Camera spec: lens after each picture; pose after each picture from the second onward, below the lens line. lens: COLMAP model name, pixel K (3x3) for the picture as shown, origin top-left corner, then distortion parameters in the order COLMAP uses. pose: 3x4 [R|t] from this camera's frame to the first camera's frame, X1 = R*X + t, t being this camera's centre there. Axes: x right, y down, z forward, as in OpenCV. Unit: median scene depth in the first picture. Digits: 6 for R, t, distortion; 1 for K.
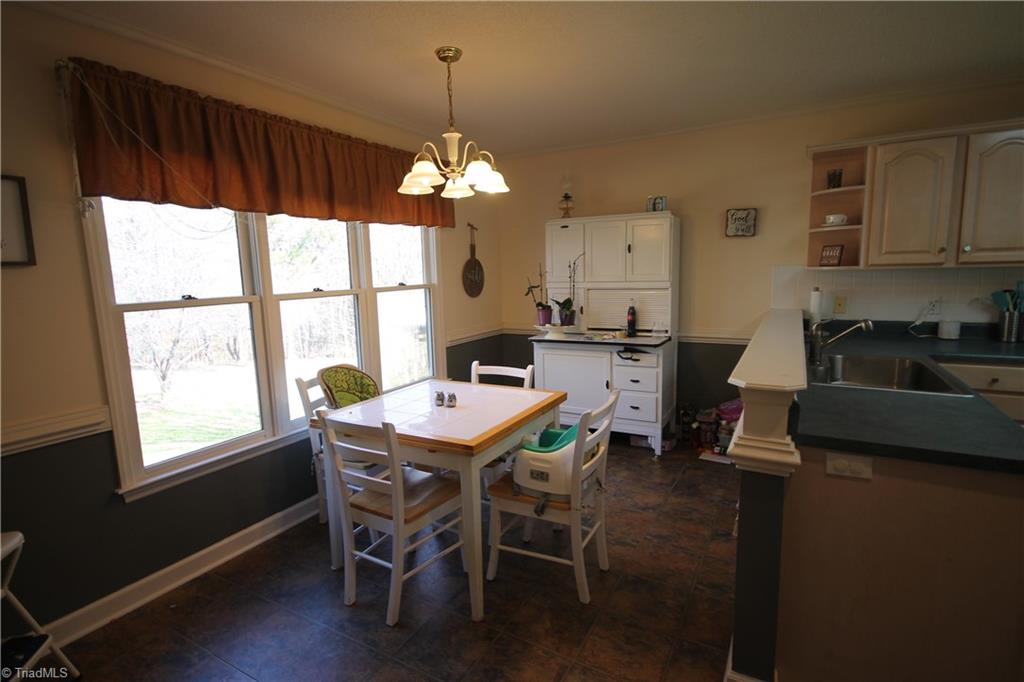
lens RADIAL K [[499.3, 0, 512.6], [0, 499.3, 340.5], [0, 0, 1]] dist [0.000169, 0.001061]
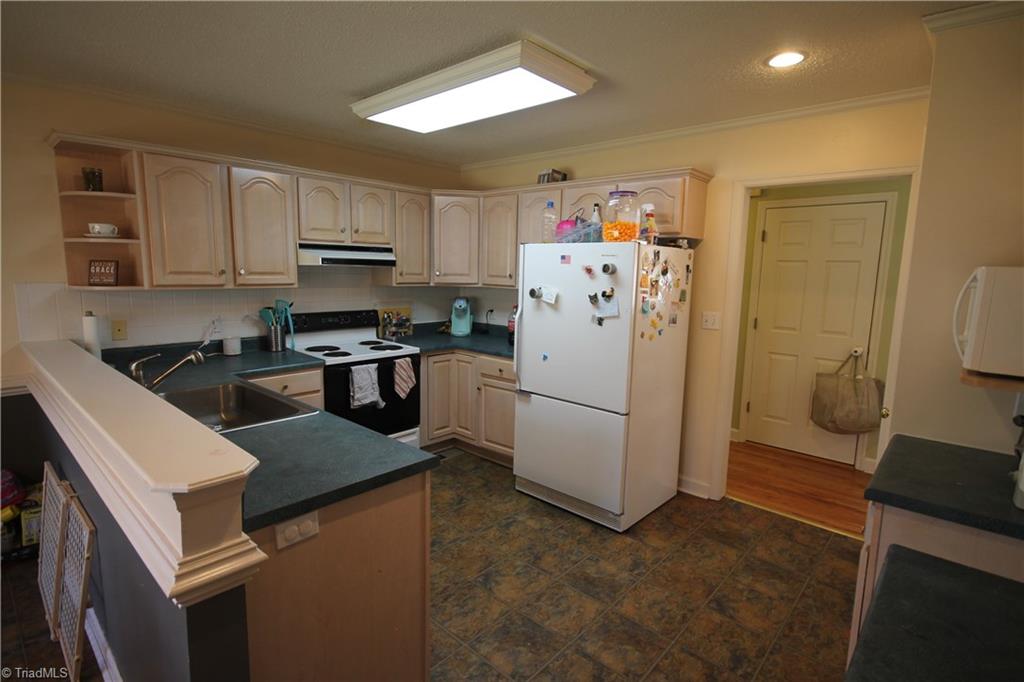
lens RADIAL K [[499.3, 0, 511.7], [0, 499.3, 343.1], [0, 0, 1]] dist [0.000169, 0.001061]
pose [[0.218919, -0.110318, 0.969487, -0.030101], [0.119782, 0.989111, 0.085503, -0.049114], [-0.968363, 0.097409, 0.229750, 0.183639]]
